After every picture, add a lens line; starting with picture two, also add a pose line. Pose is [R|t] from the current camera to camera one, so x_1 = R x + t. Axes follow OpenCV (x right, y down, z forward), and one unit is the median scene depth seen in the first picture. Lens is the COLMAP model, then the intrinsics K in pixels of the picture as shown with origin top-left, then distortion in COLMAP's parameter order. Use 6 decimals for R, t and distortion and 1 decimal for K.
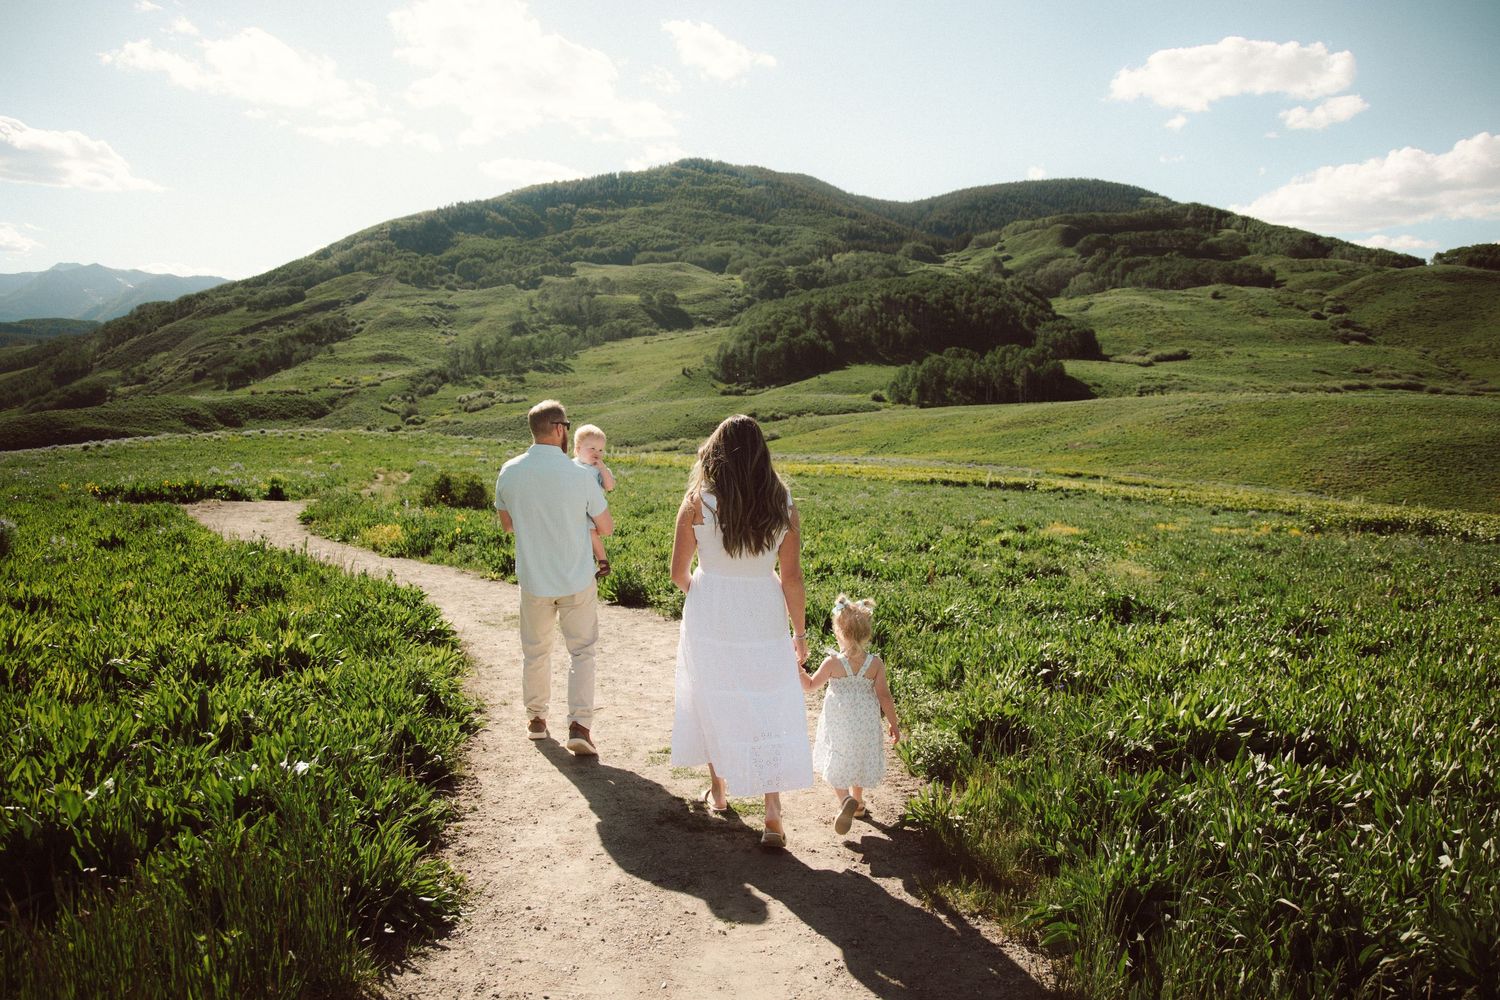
lens RADIAL K [[1083.1, 0, 750.7], [0, 1083.1, 489.4], [0, 0, 1]] dist [-0.070725, 0.004793]
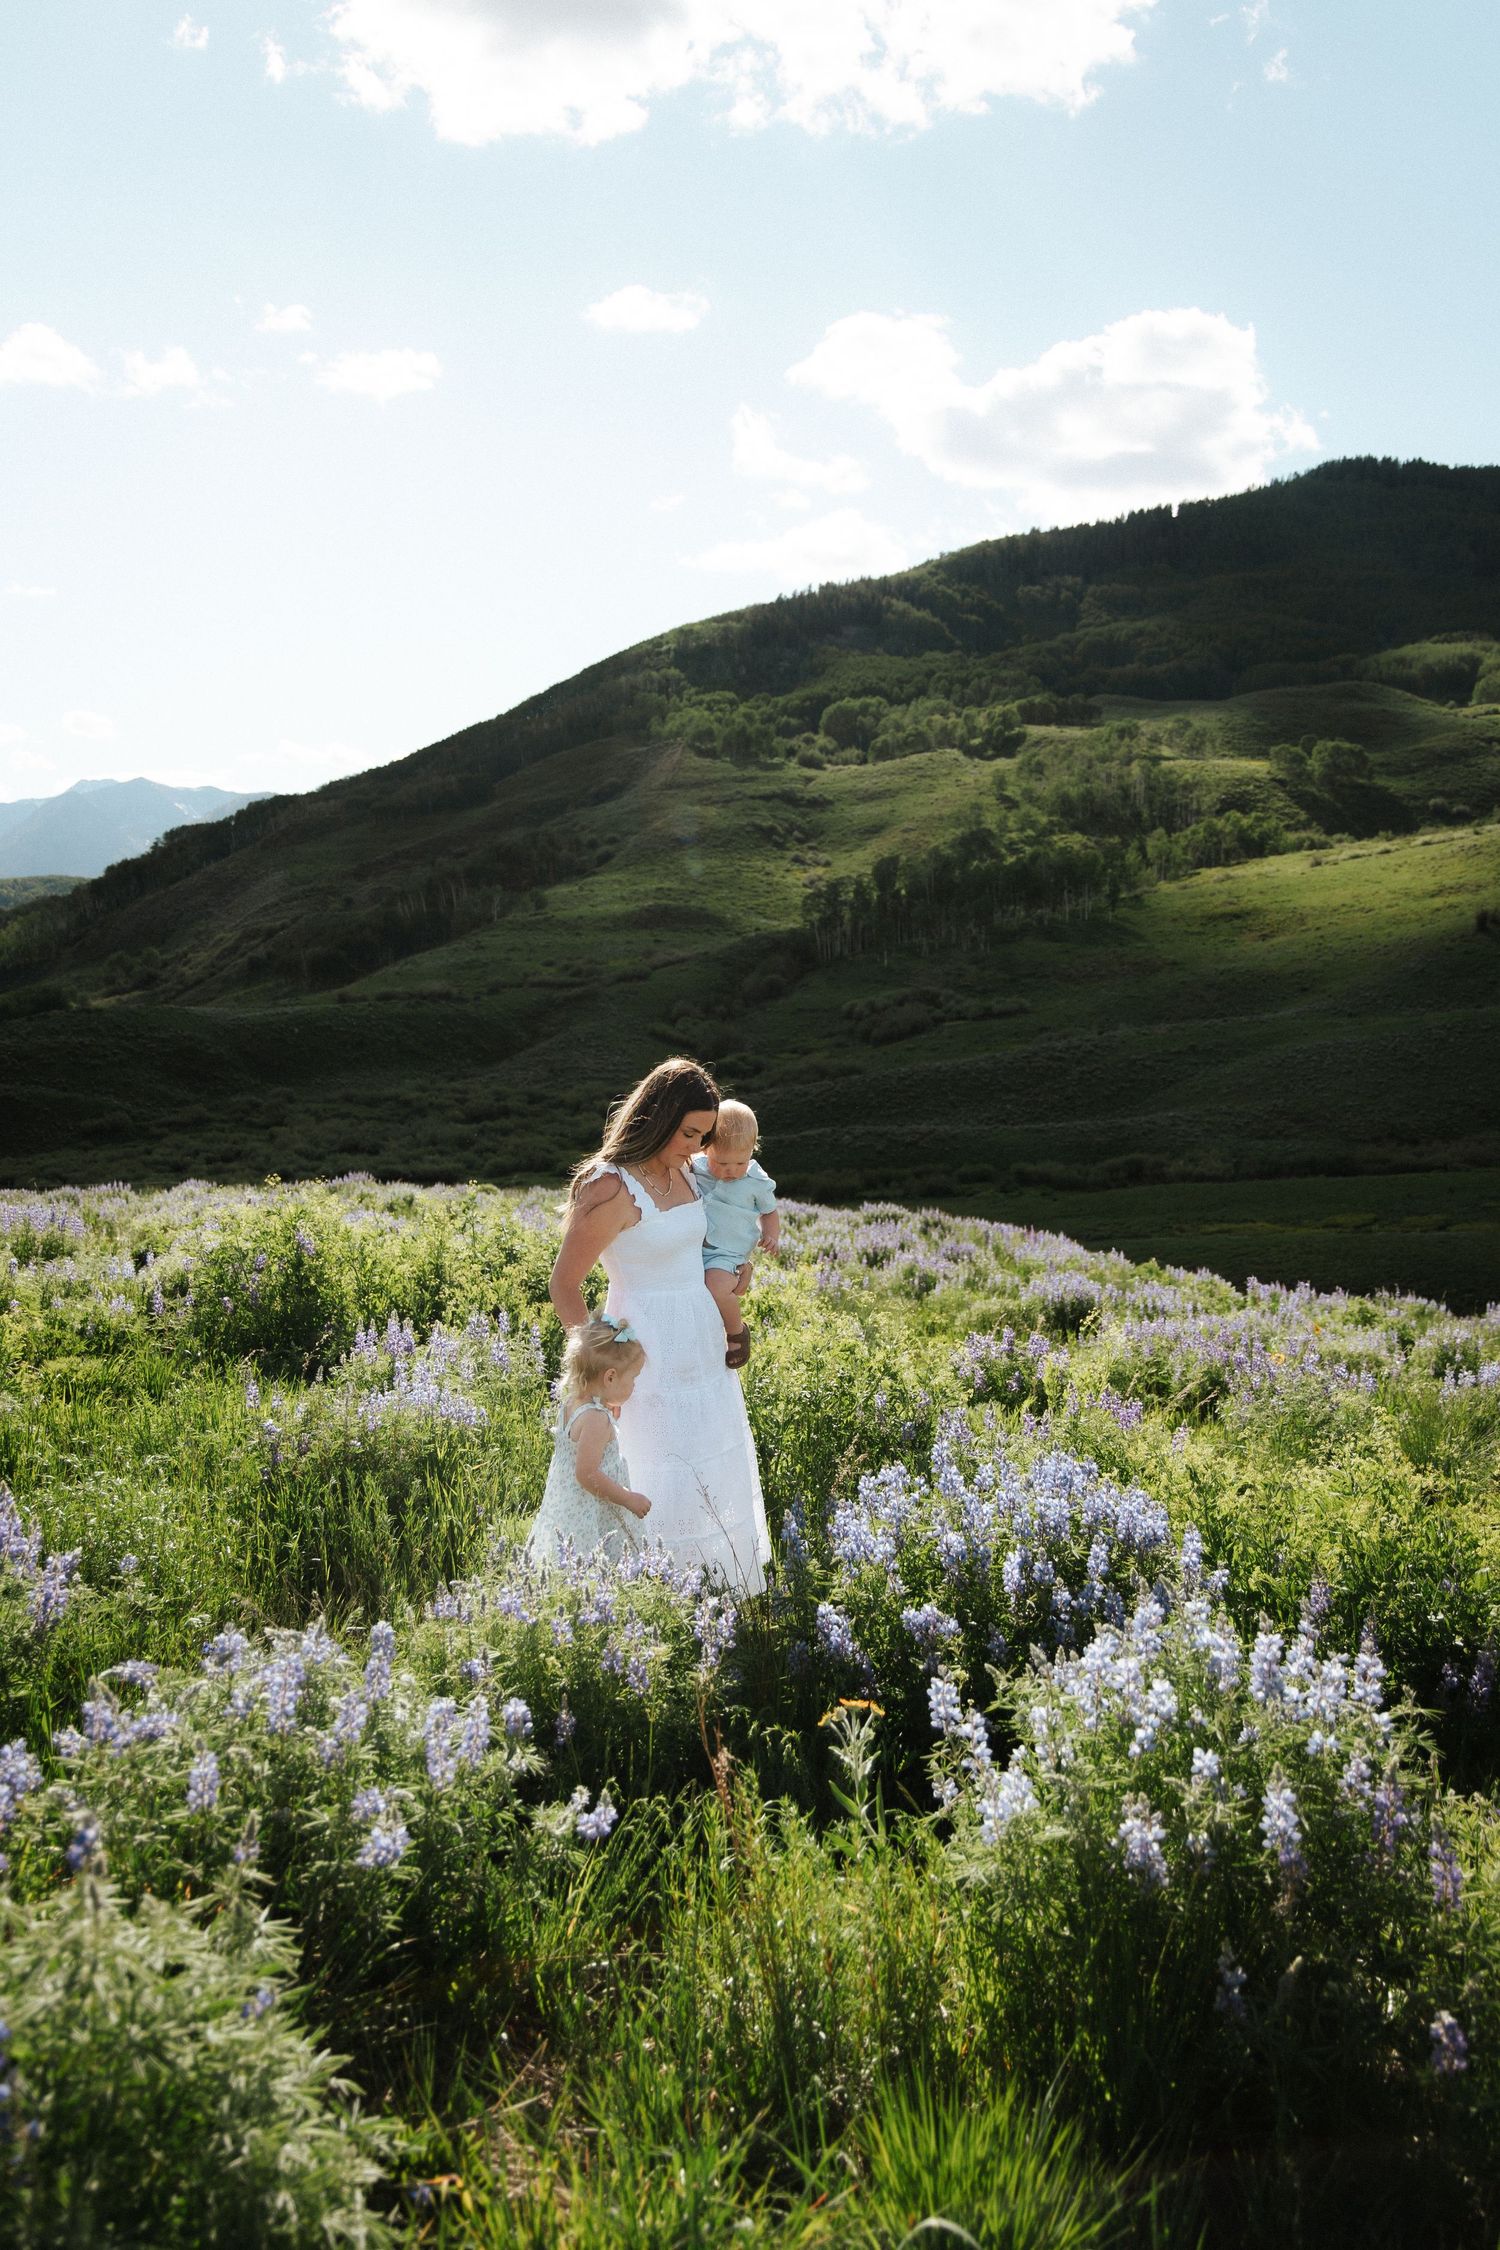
lens RADIAL K [[2218.3, 0, 751.5], [0, 2218.3, 1124.2], [0, 0, 1]] dist [0.114554, 0.000000]
pose [[0.958824, 0.003555, -0.283979, -0.051998], [-0.015013, 0.999158, -0.038184, -0.008687], [0.283604, 0.040876, 0.958070, 0.155913]]
